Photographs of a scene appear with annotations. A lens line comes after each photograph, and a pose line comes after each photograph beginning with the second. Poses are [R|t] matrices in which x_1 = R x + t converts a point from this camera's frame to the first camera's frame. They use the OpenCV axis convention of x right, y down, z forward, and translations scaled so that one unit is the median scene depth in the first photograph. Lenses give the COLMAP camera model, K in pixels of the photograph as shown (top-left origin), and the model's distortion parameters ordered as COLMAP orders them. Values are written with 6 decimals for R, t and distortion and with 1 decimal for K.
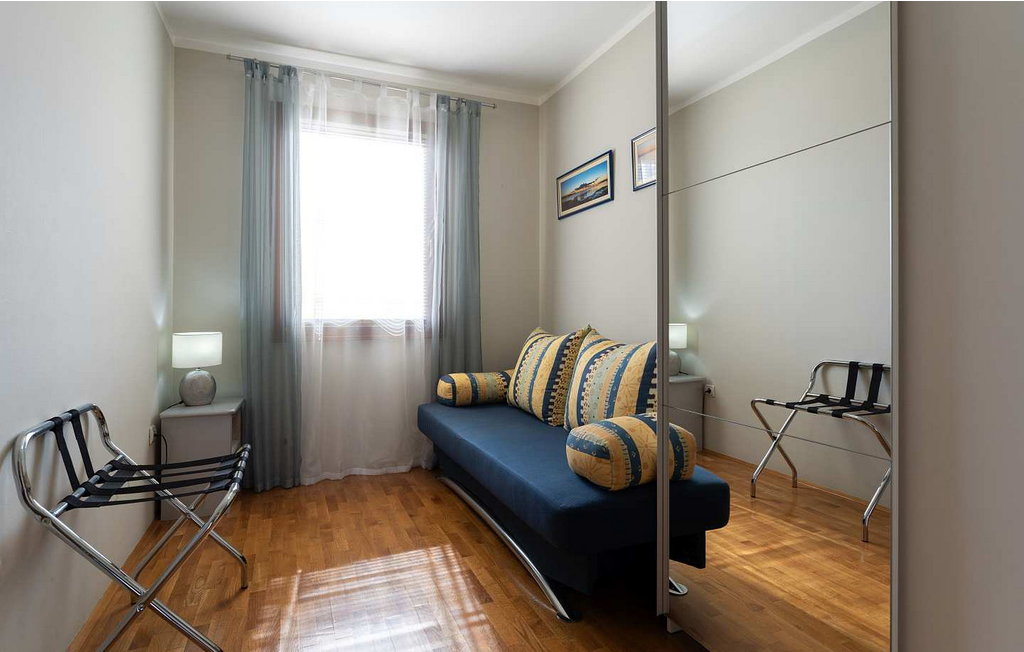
lens RADIAL K [[544.9, 0, 510.7], [0, 544.9, 323.5], [0, 0, 1]] dist [0.004060, -0.000502]
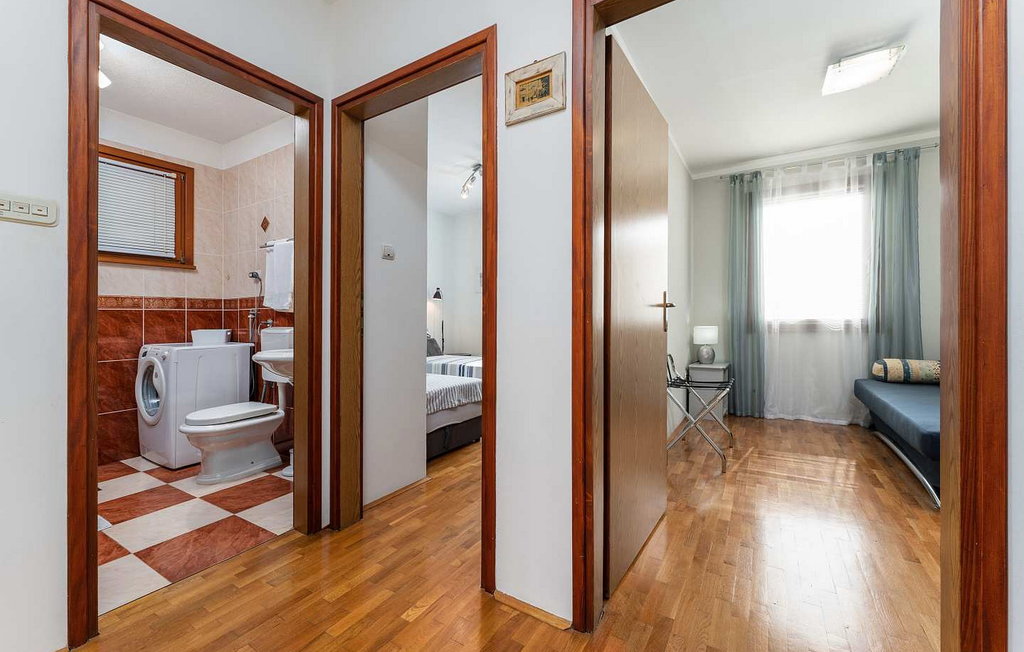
lens RADIAL K [[416.9, 0, 508.3], [0, 416.9, 318.6], [0, 0, 1]] dist [-0.001509, 0.000486]
pose [[0.591170, -0.004513, -0.806534, 0.176096], [-0.003944, 0.999956, -0.008486, 0.005427], [0.806537, 0.008198, 0.591127, -0.375952]]
